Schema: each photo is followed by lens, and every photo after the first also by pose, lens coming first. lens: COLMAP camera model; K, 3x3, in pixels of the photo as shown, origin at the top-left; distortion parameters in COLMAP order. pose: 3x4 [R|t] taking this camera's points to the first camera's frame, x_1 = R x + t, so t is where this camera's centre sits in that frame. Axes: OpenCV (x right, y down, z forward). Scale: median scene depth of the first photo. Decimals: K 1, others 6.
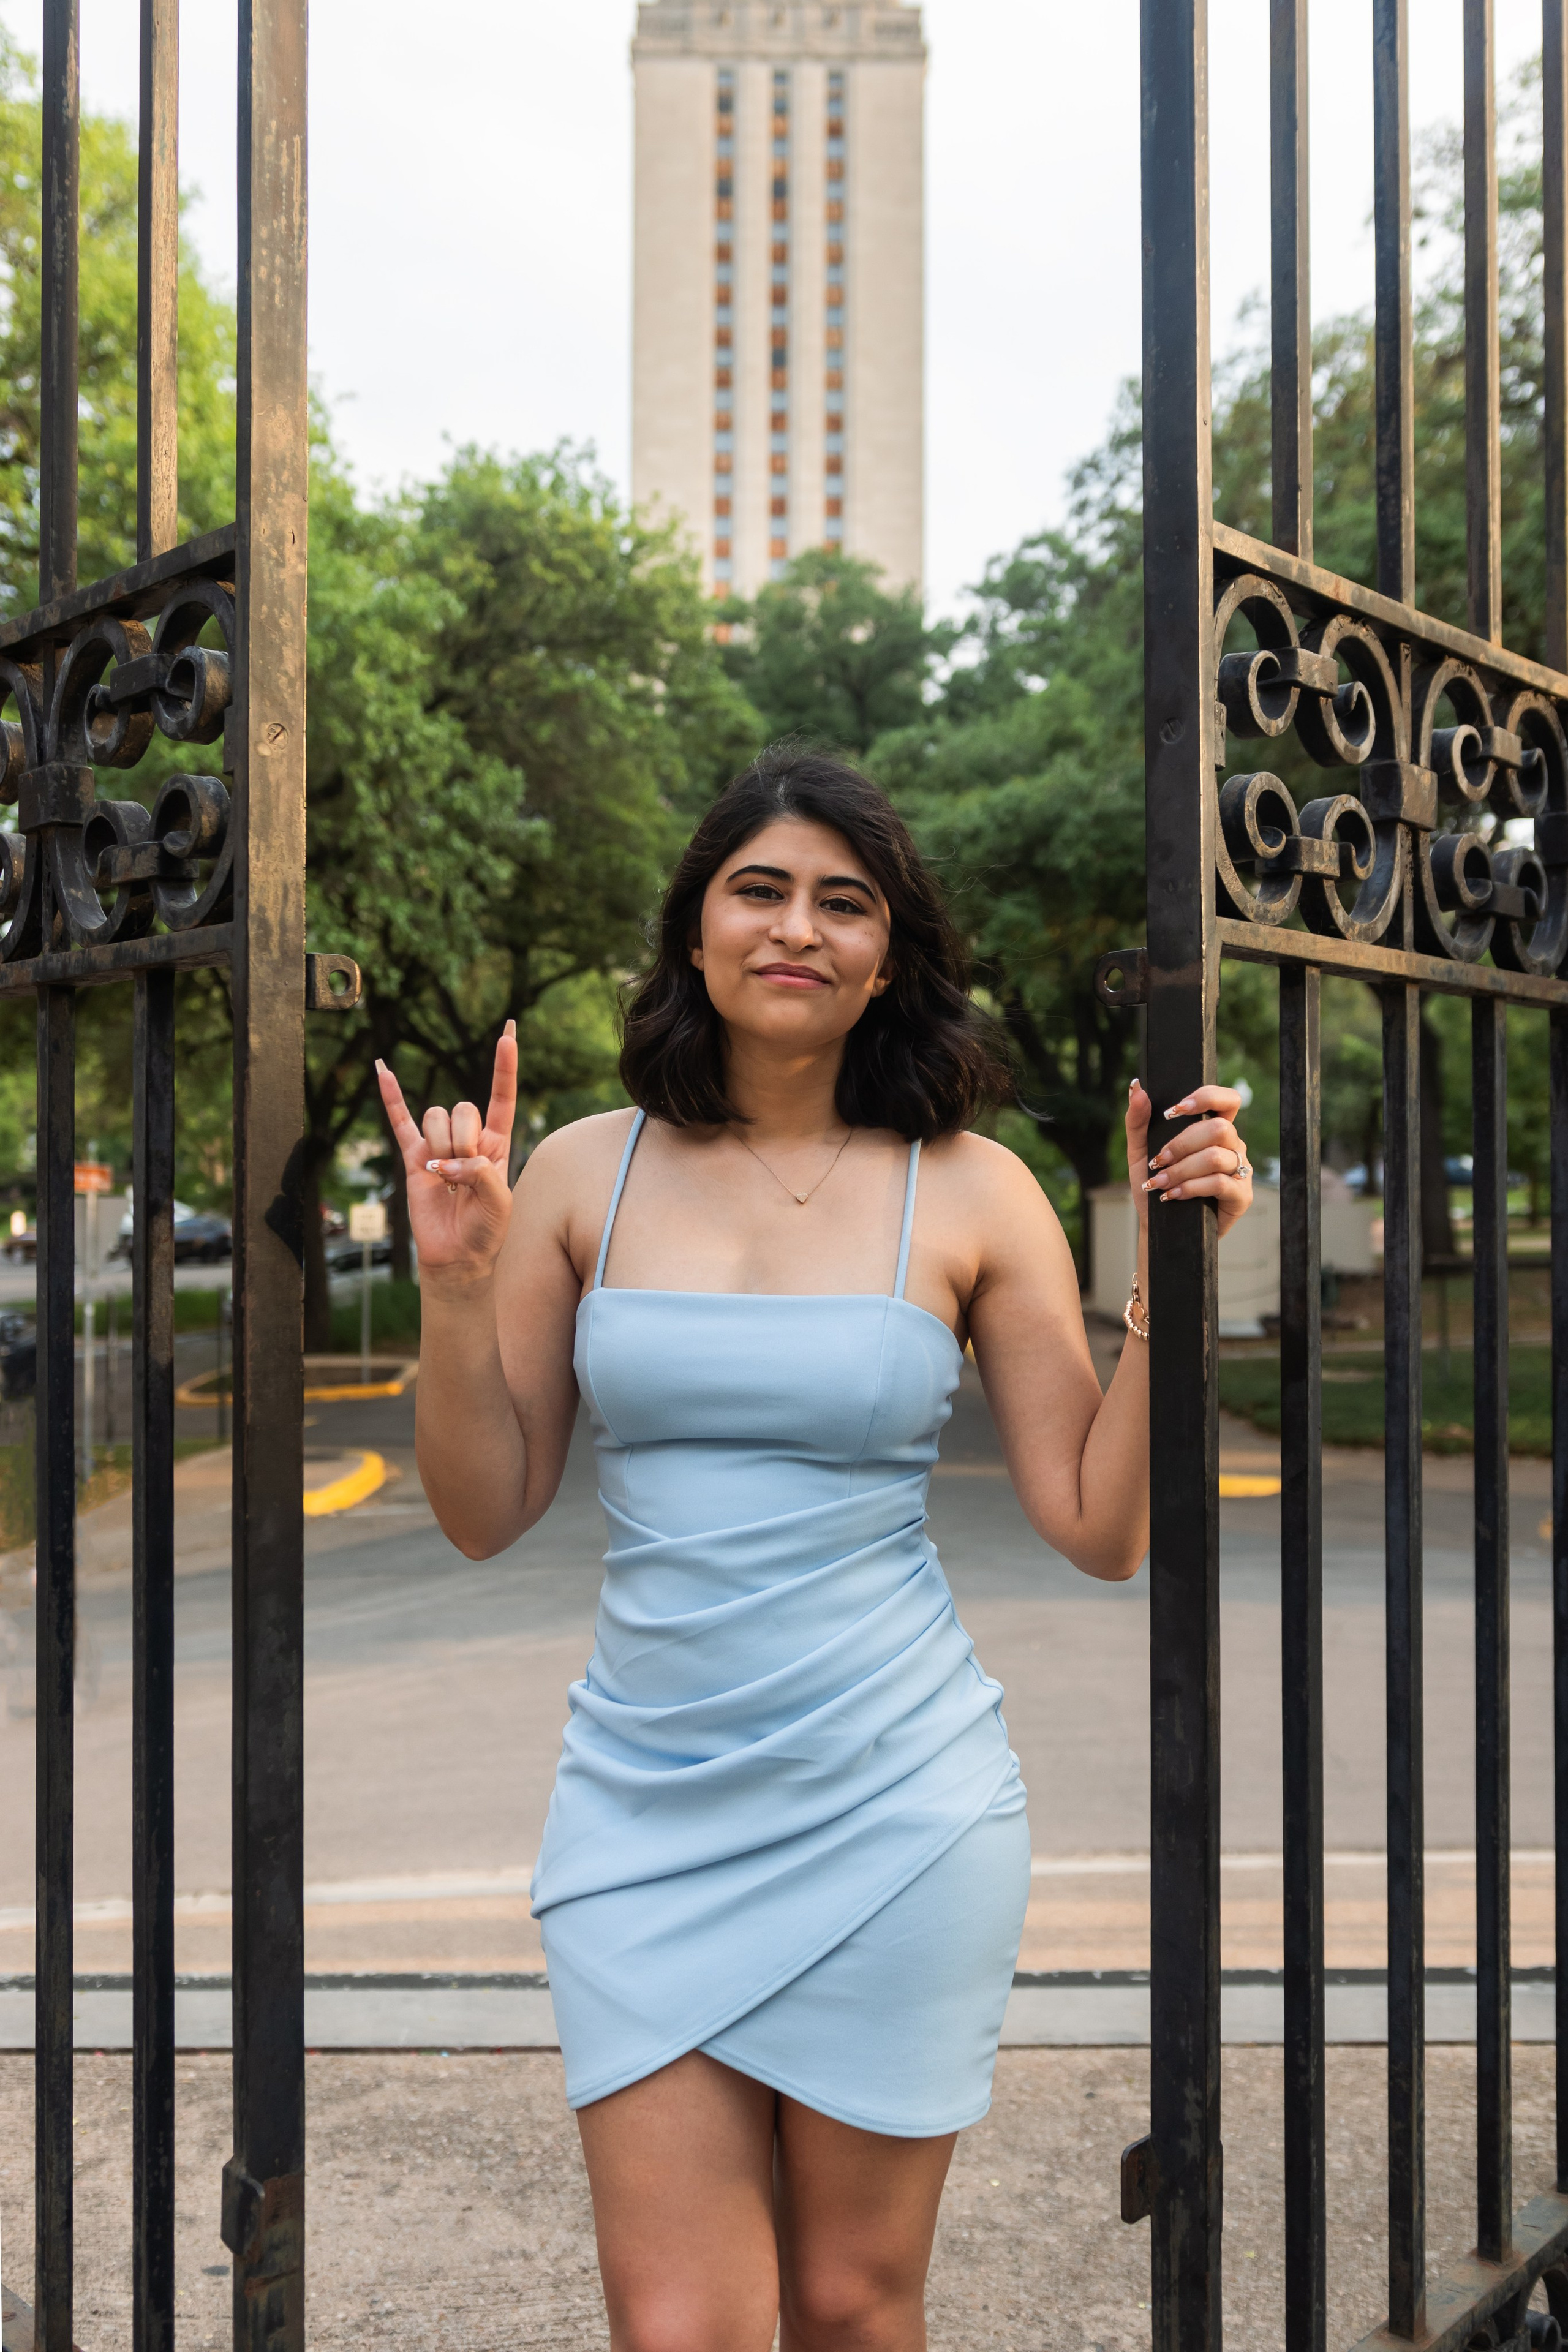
lens RADIAL K [[1824.9, 0, 796.8], [0, 1824.9, 1220.5], [0, 0, 1]] dist [0.041007, -0.028421]
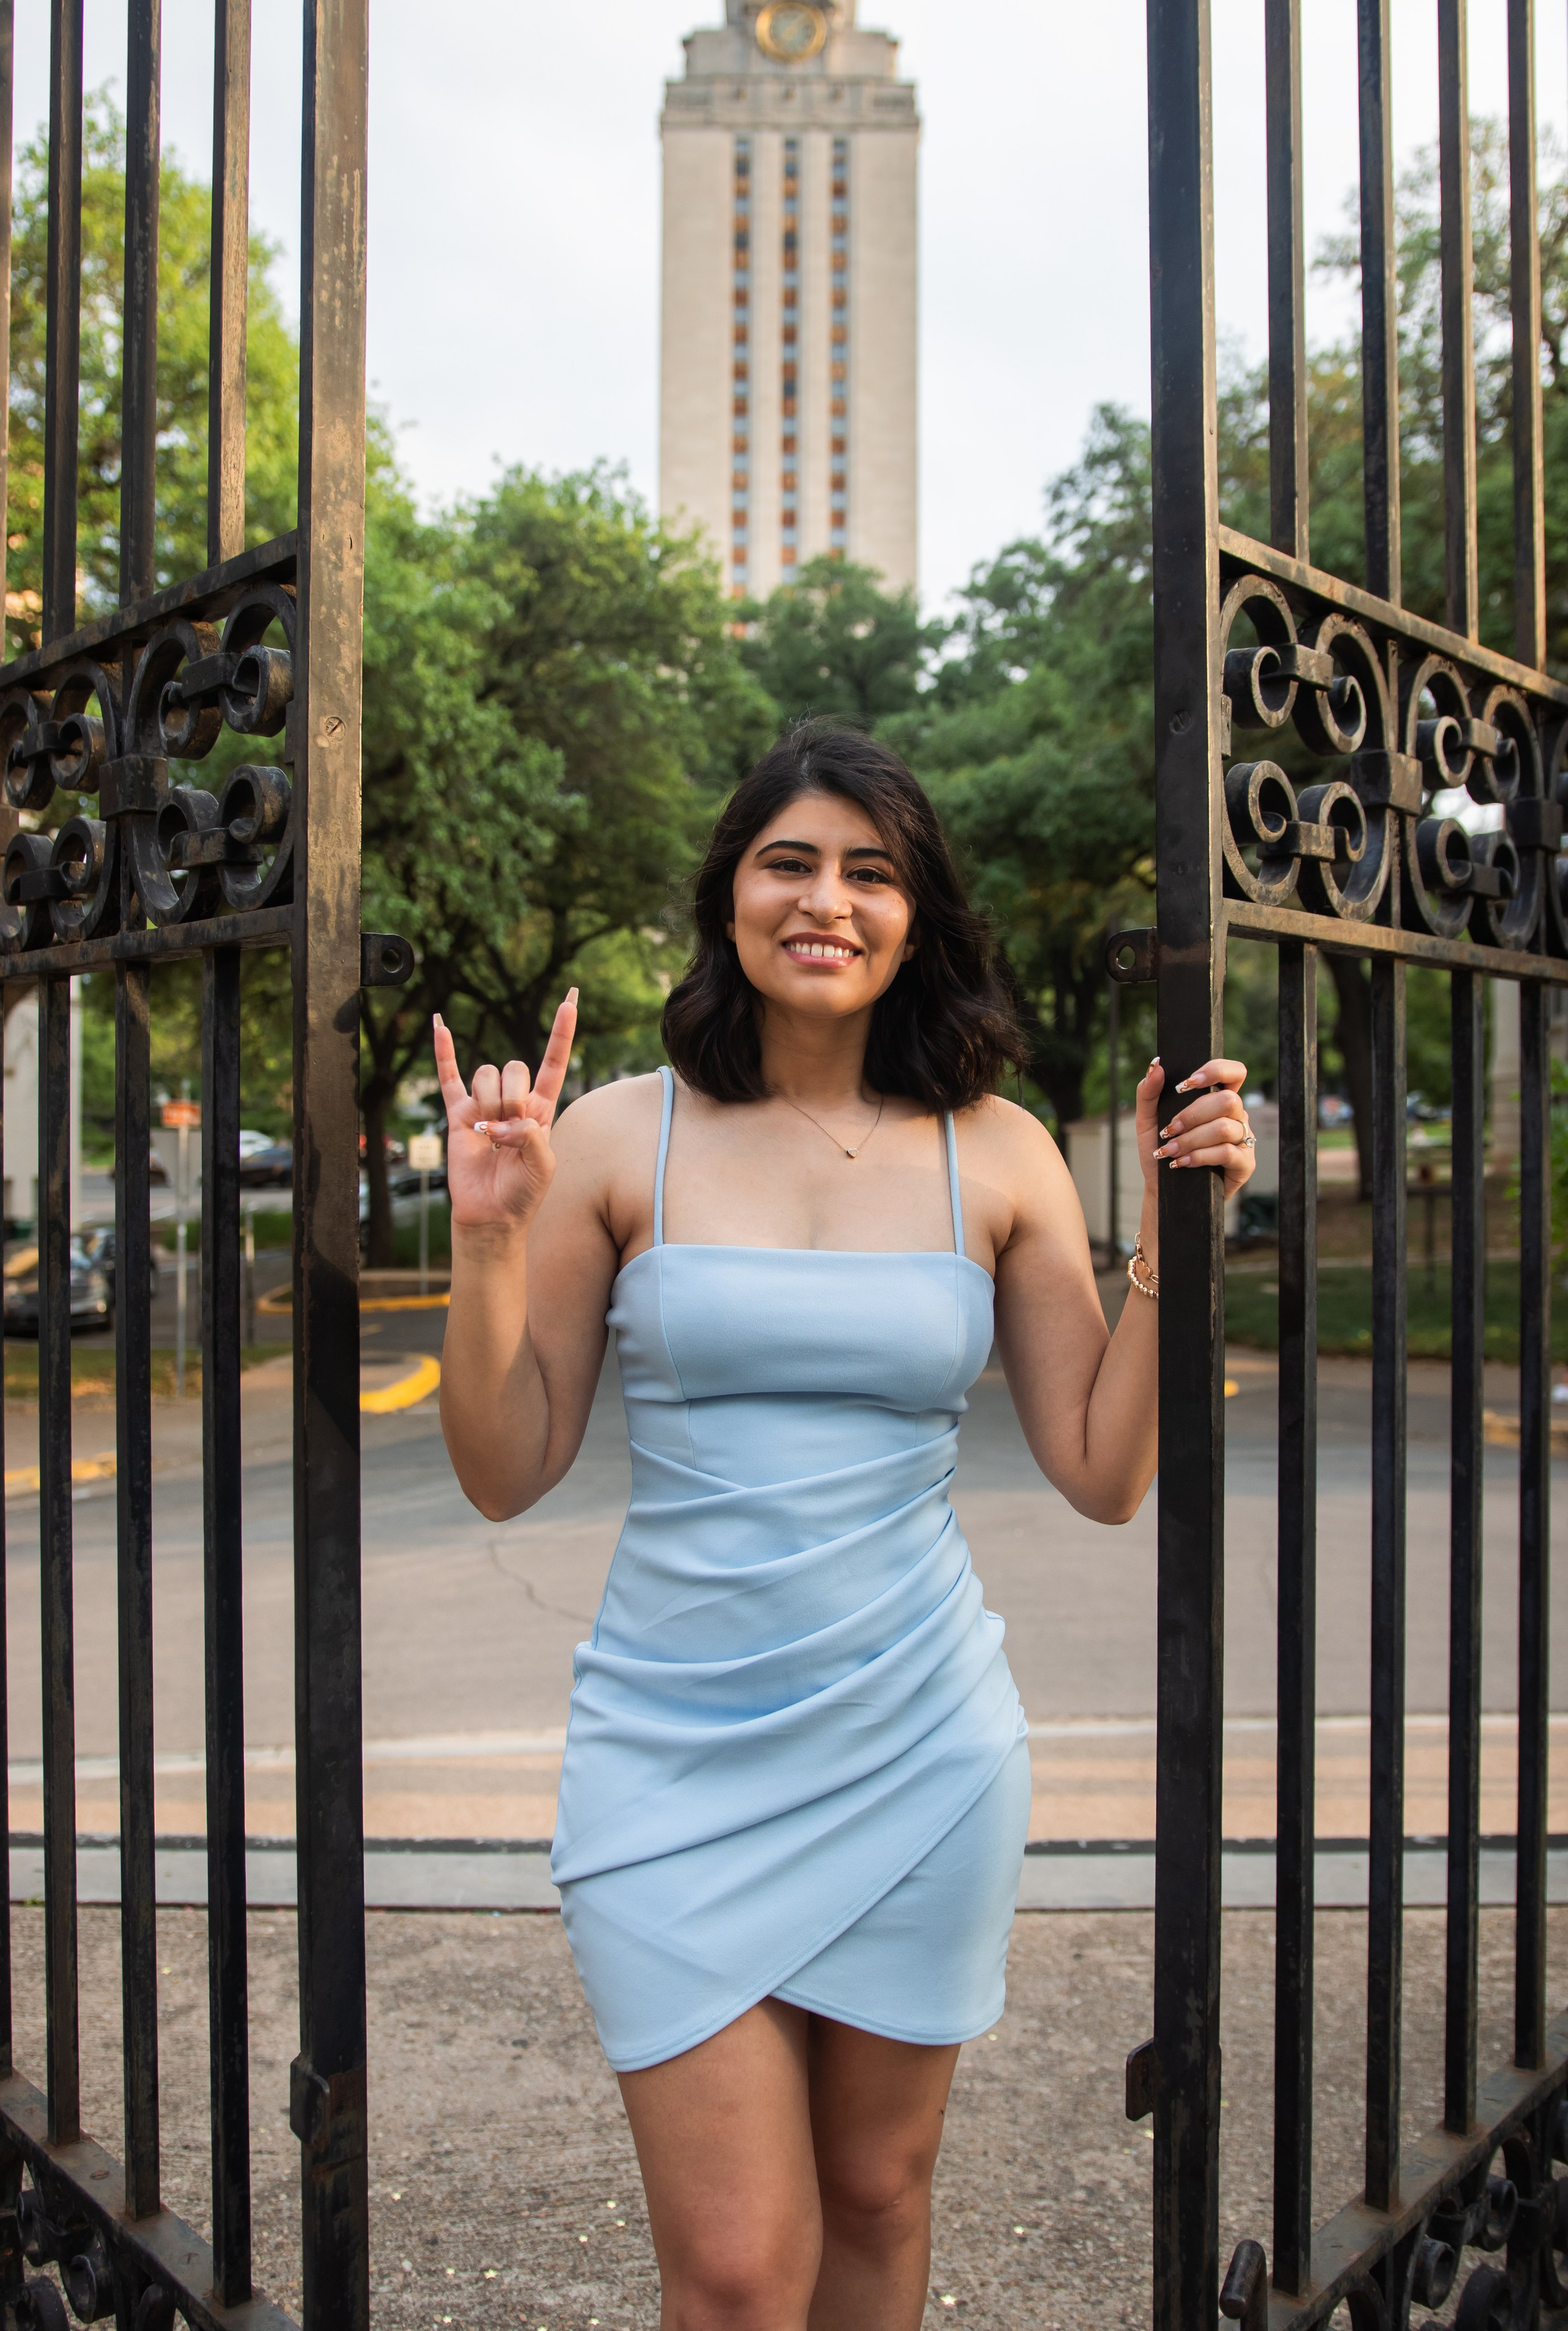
lens RADIAL K [[1608.9, 0, 788.1], [0, 1608.9, 1161.4], [0, 0, 1]] dist [-0.008816, 0.000971]
pose [[0.999957, 0.000856, -0.009224, -0.002001], [-0.000770, 0.999956, 0.009353, -0.003667], [0.009231, -0.009345, 0.999914, 0.011392]]
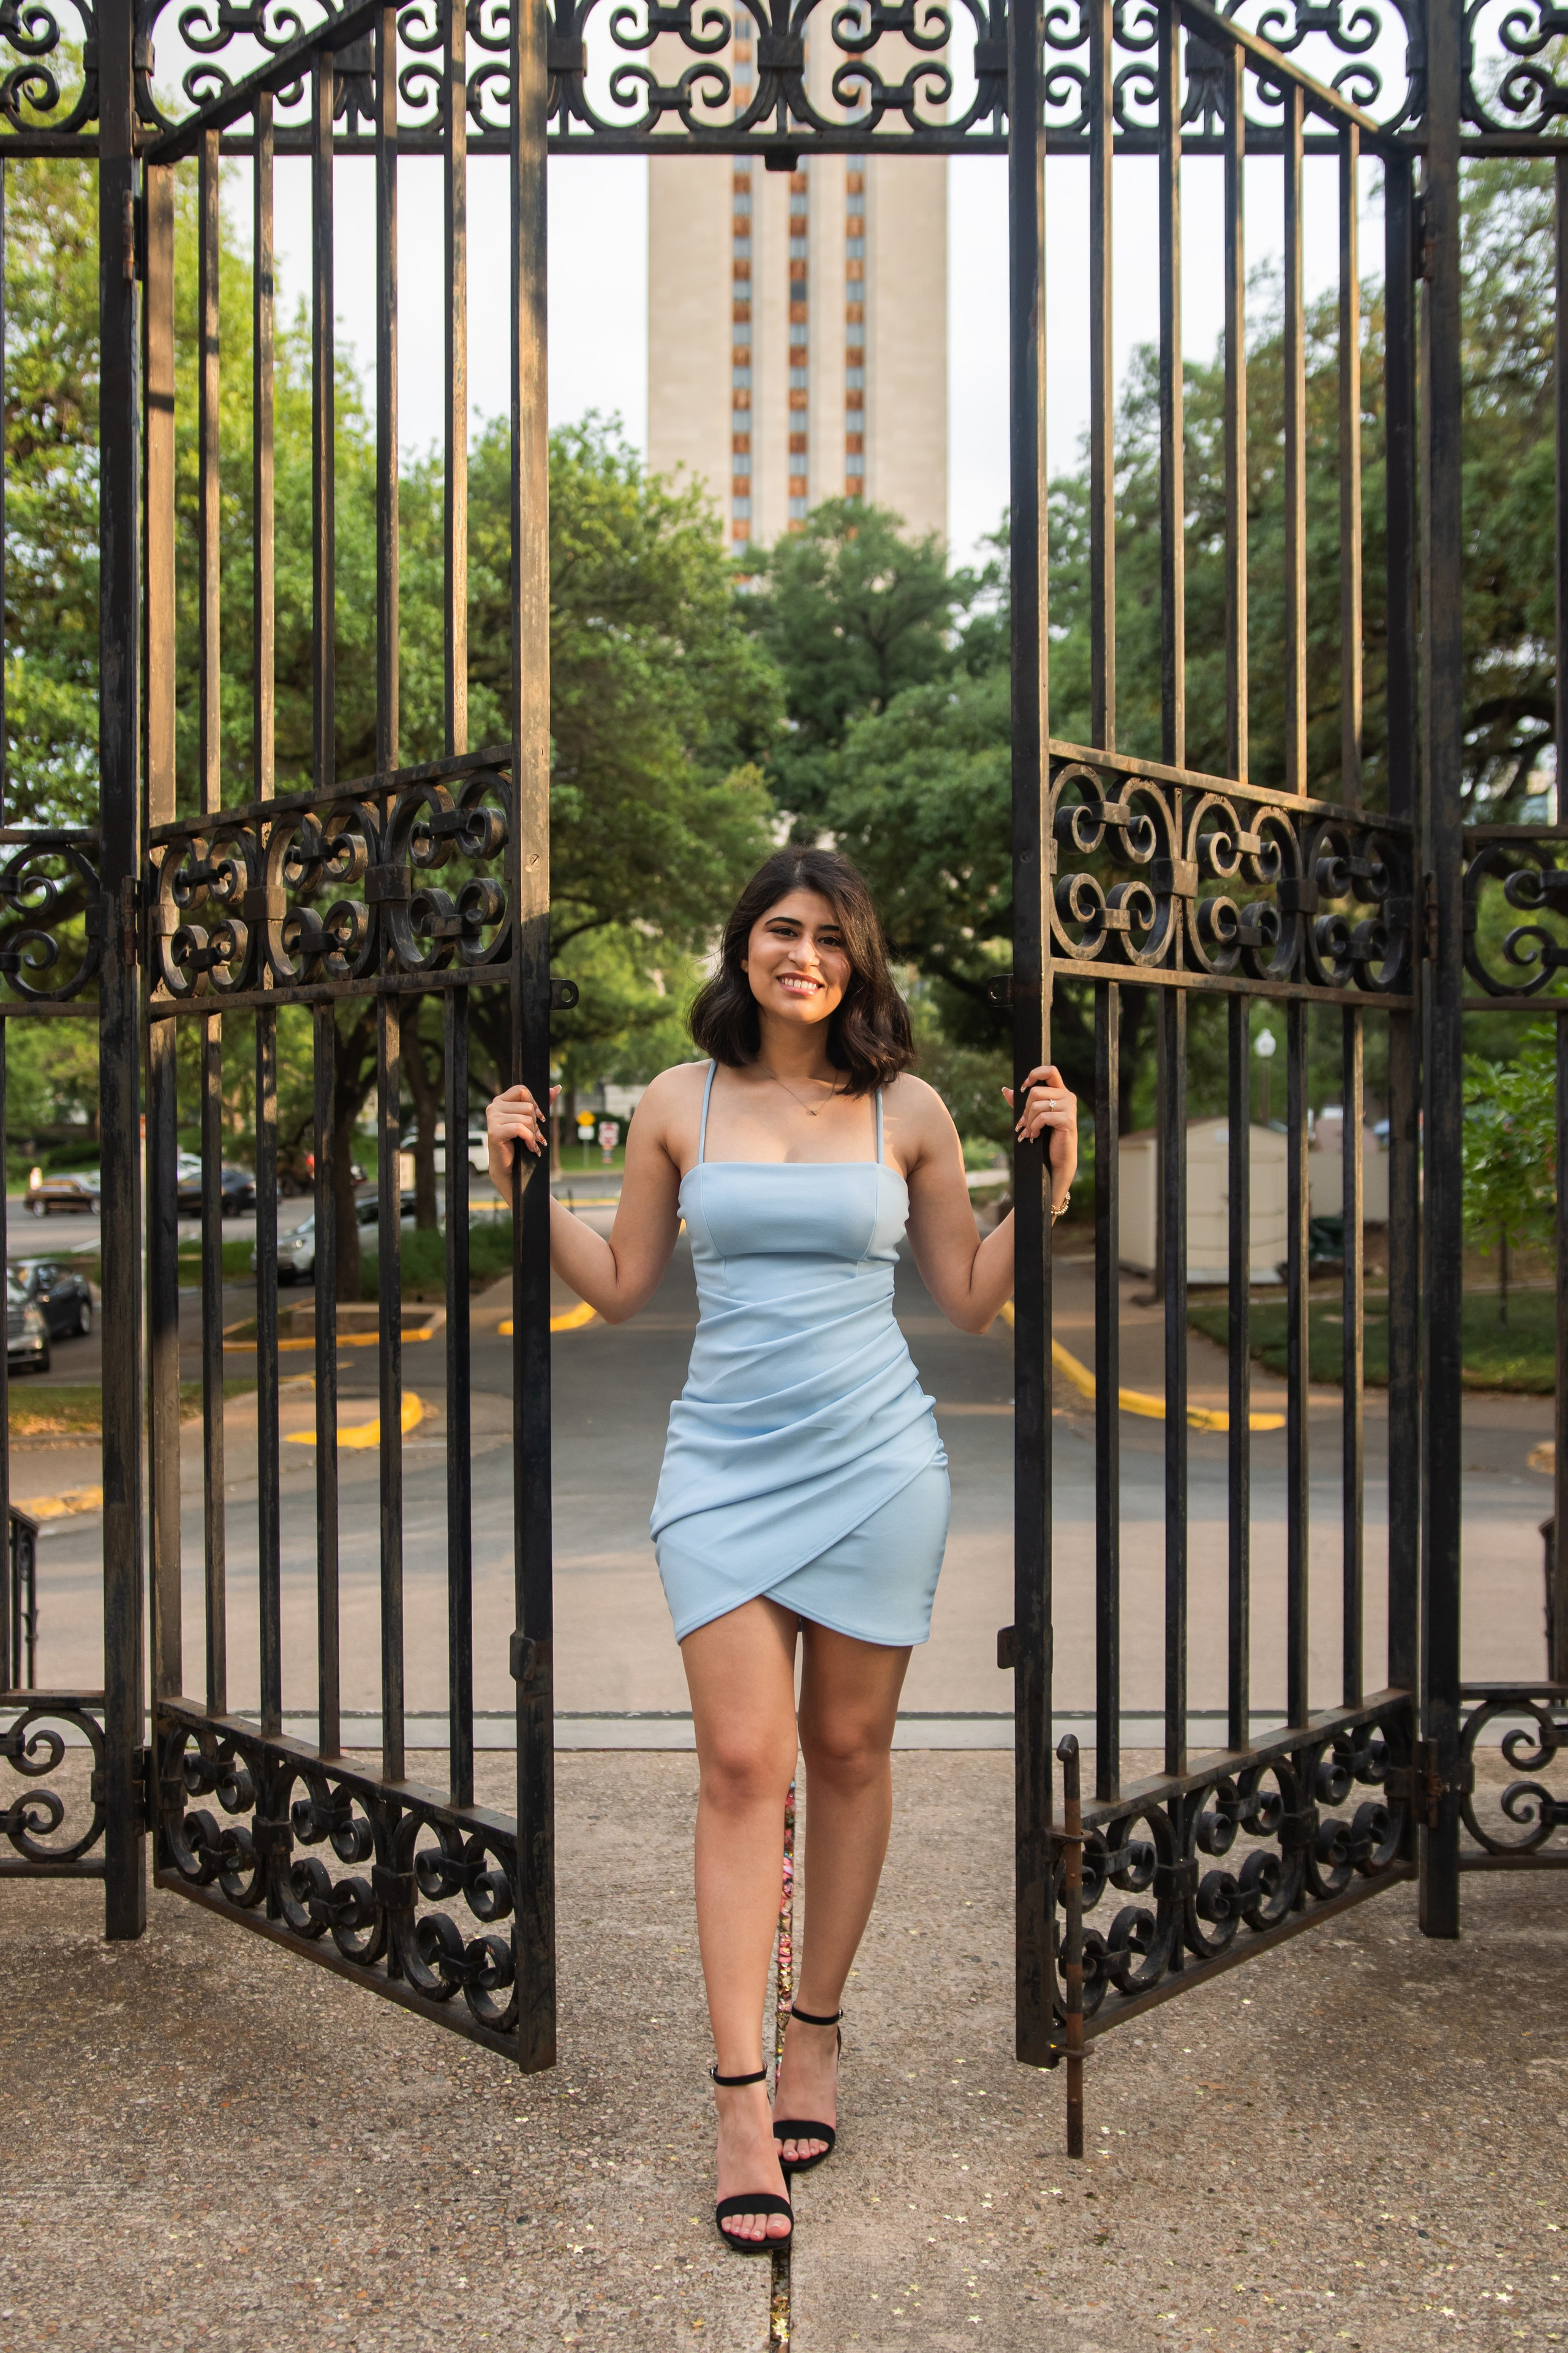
lens RADIAL K [[2025.4, 0, 790.2], [0, 2025.4, 1182.8], [0, 0, 1]] dist [0.030992, -0.009365]
pose [[0.999907, -0.001889, -0.013516, -0.000426], [0.001898, 0.999998, 0.000638, 0.008908], [0.013515, -0.000663, 0.999908, -0.162003]]
